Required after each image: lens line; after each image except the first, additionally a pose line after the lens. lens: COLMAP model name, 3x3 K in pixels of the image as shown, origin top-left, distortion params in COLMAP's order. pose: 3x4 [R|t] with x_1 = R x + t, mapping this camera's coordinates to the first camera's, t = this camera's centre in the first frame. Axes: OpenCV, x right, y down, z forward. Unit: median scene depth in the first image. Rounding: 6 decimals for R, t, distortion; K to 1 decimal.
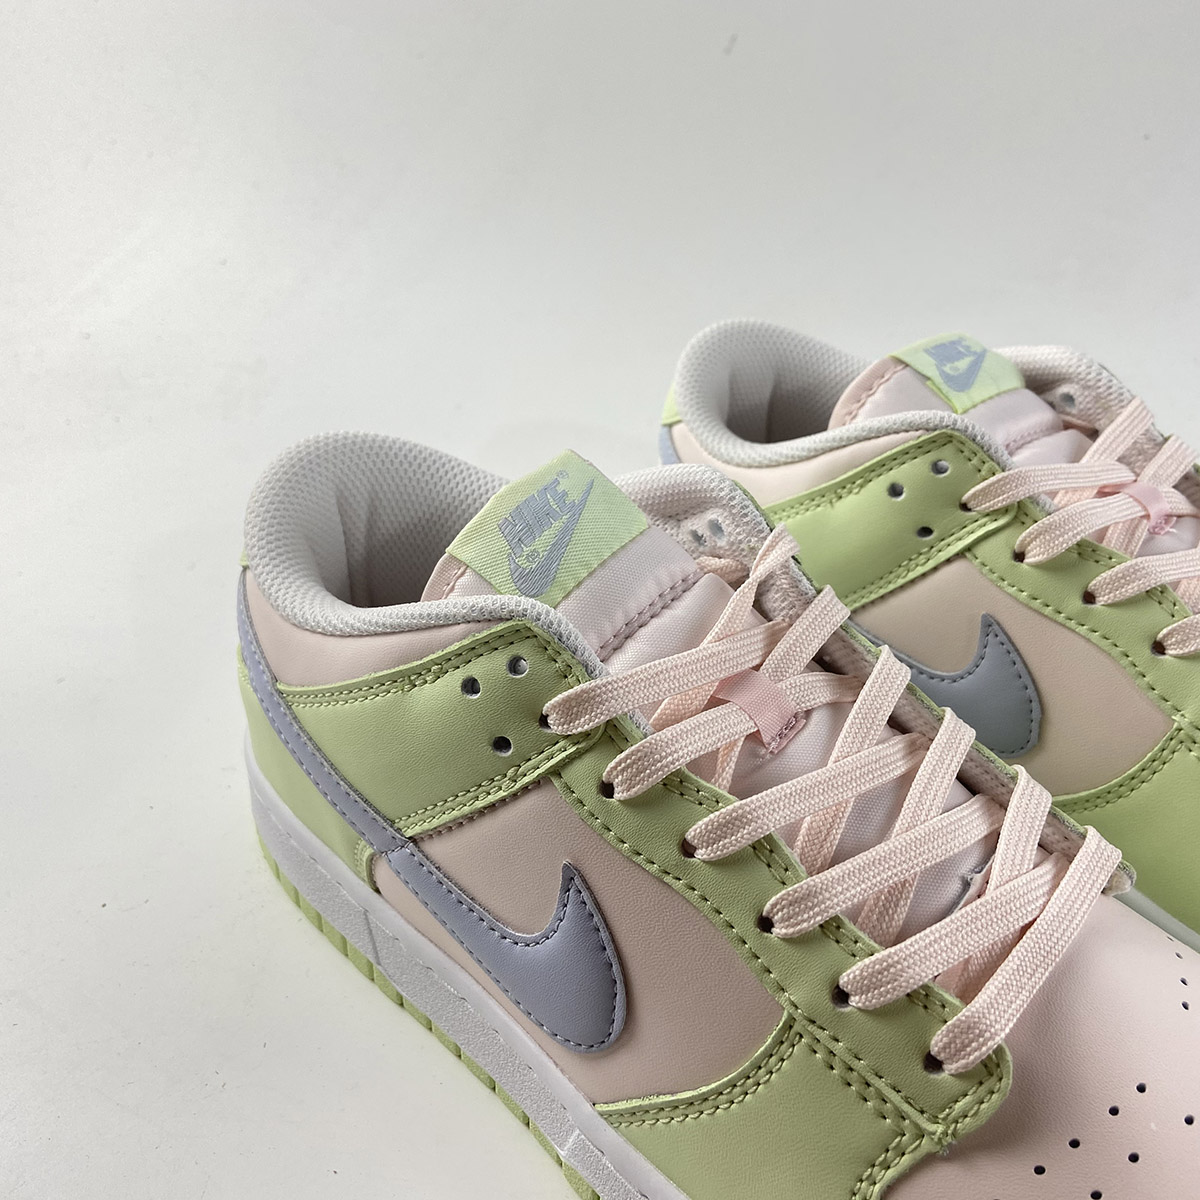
lens RADIAL K [[1143.8, 0, 572.0], [0, 1143.8, 568.4], [0, 0, 1]] dist [0.029841, -0.024835]
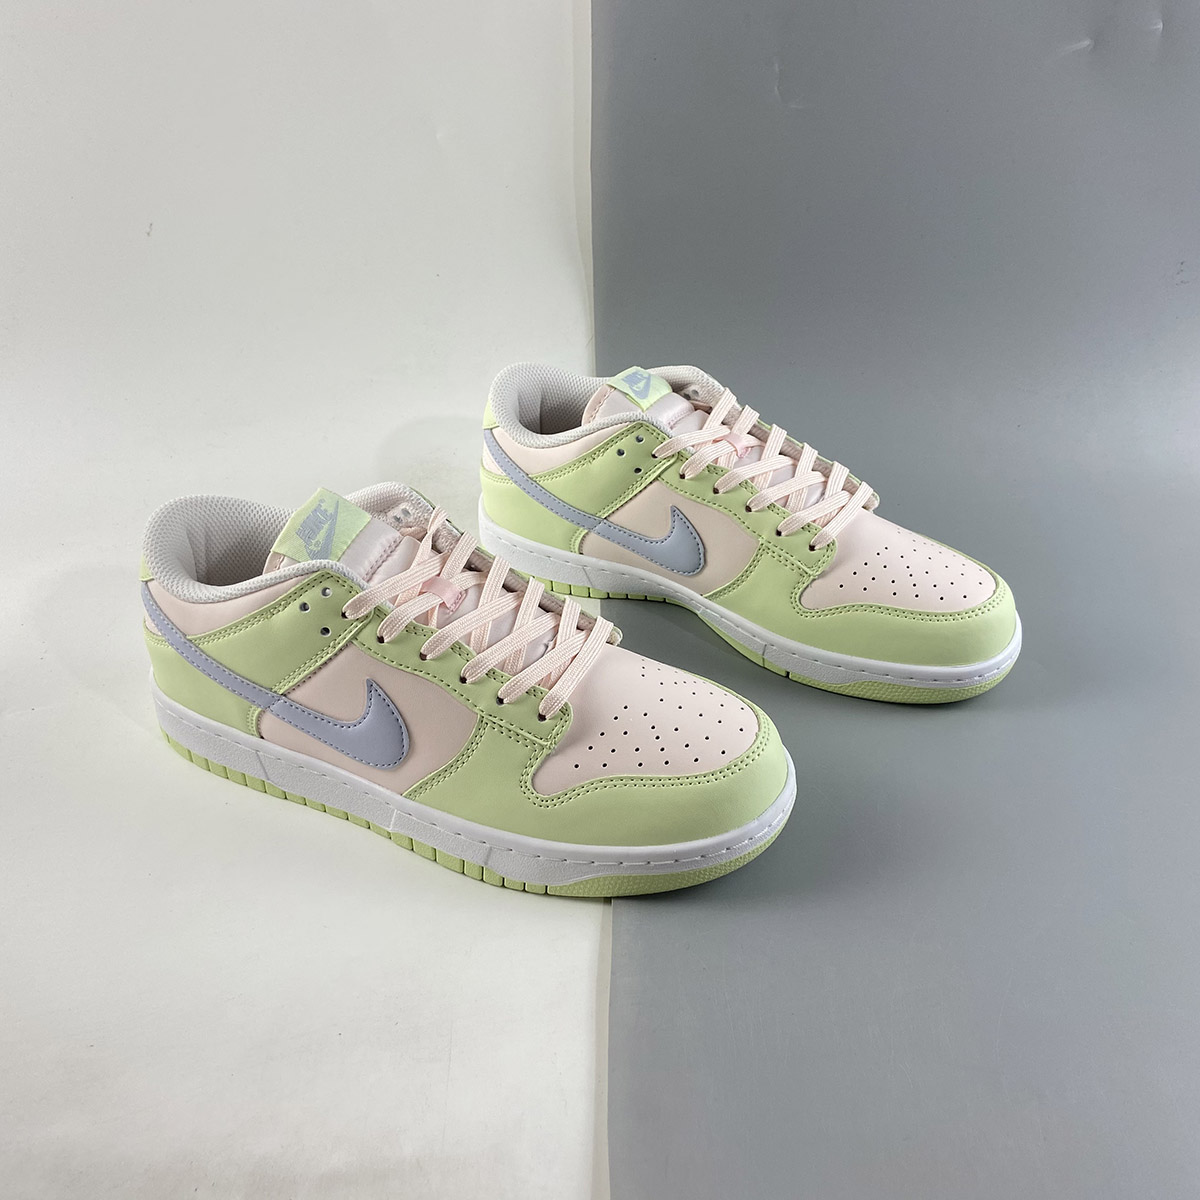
lens RADIAL K [[1143.8, 0, 572.0], [0, 1143.8, 568.4], [0, 0, 1]] dist [0.029841, -0.024835]
pose [[0.943485, -0.183414, 0.276034, -0.187755], [0.185577, 0.982456, 0.018501, 0.085468], [-0.274584, 0.033770, 0.960970, -1.094907]]
